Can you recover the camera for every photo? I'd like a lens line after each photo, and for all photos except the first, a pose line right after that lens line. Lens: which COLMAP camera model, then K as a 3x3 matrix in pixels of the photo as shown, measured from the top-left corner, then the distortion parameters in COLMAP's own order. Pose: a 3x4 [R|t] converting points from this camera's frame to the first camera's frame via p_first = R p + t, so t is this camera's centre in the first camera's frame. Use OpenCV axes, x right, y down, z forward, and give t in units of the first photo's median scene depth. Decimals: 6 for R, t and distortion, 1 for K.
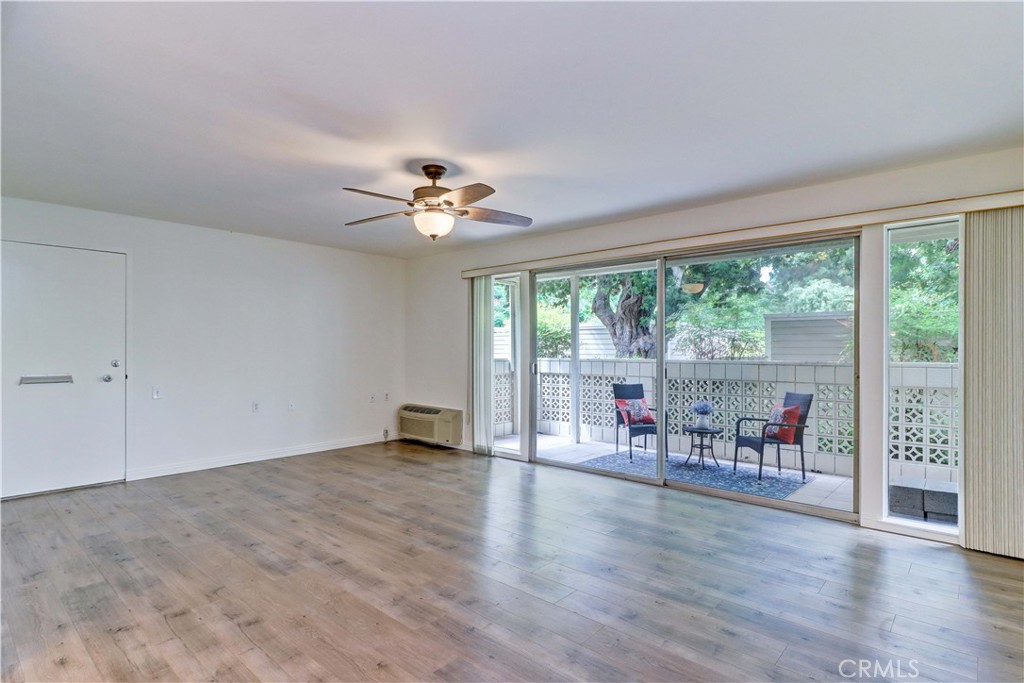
lens RADIAL K [[517.9, 0, 513.3], [0, 517.9, 351.3], [0, 0, 1]] dist [-0.000780, 0.000389]
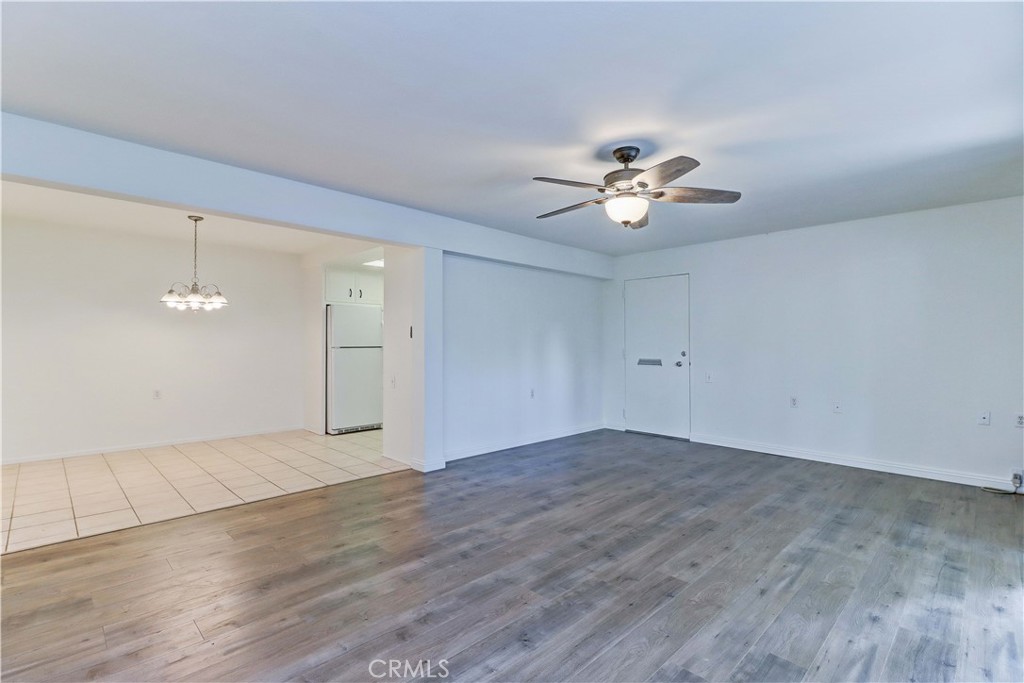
lens RADIAL K [[472.2, 0, 512.6], [0, 472.2, 323.7], [0, 0, 1]] dist [0.009724, -0.000717]
pose [[-0.068407, -0.042766, -0.996740, 0.723260], [-0.008447, 0.999070, -0.042286, 0.001363], [0.997622, 0.005526, -0.068705, 0.847745]]
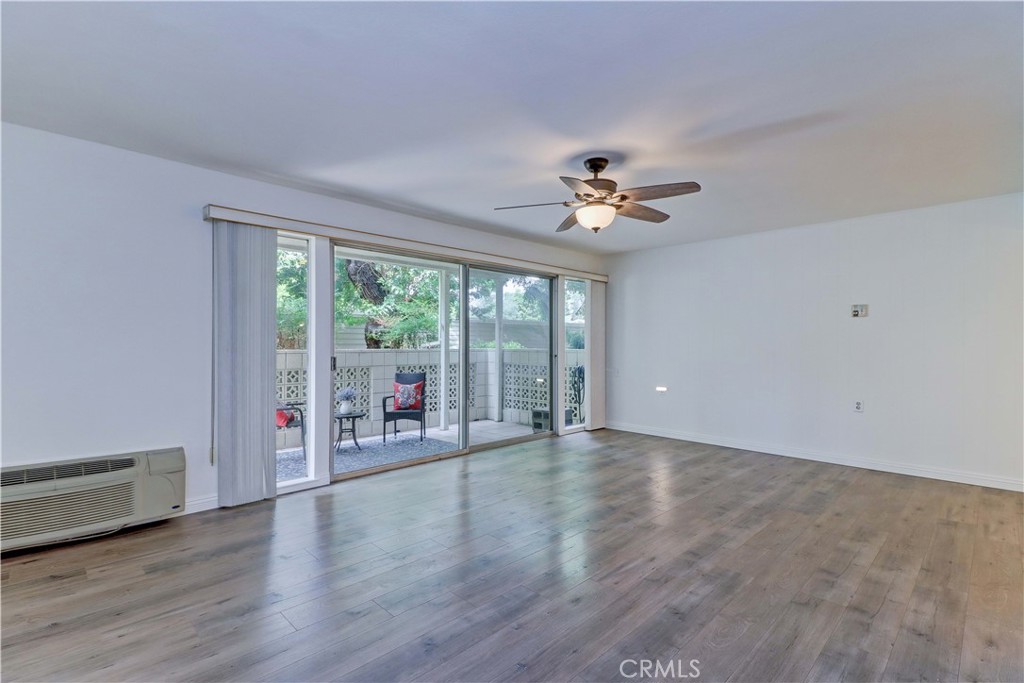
lens RADIAL K [[482.6, 0, 512.0], [0, 482.6, 341.5], [0, 0, 1]] dist [0.003453, -0.000540]
pose [[0.062201, -0.005081, 0.998051, -1.099338], [-0.000919, 0.999986, 0.005148, -0.006931], [-0.998063, -0.001238, 0.062196, 1.099327]]
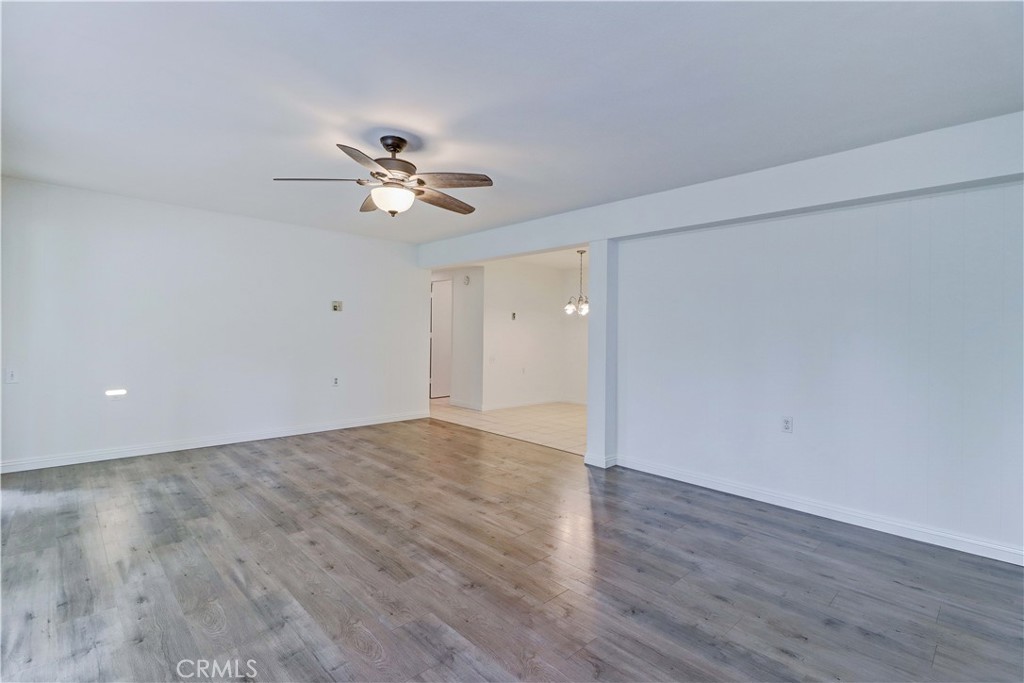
lens RADIAL K [[472.2, 0, 512.6], [0, 472.2, 323.7], [0, 0, 1]] dist [0.009724, -0.000717]
pose [[-0.996959, -0.018926, 0.075594, -0.436897], [-0.020291, 0.999644, -0.017324, -0.007035], [-0.075239, -0.018805, -0.996988, 1.842989]]
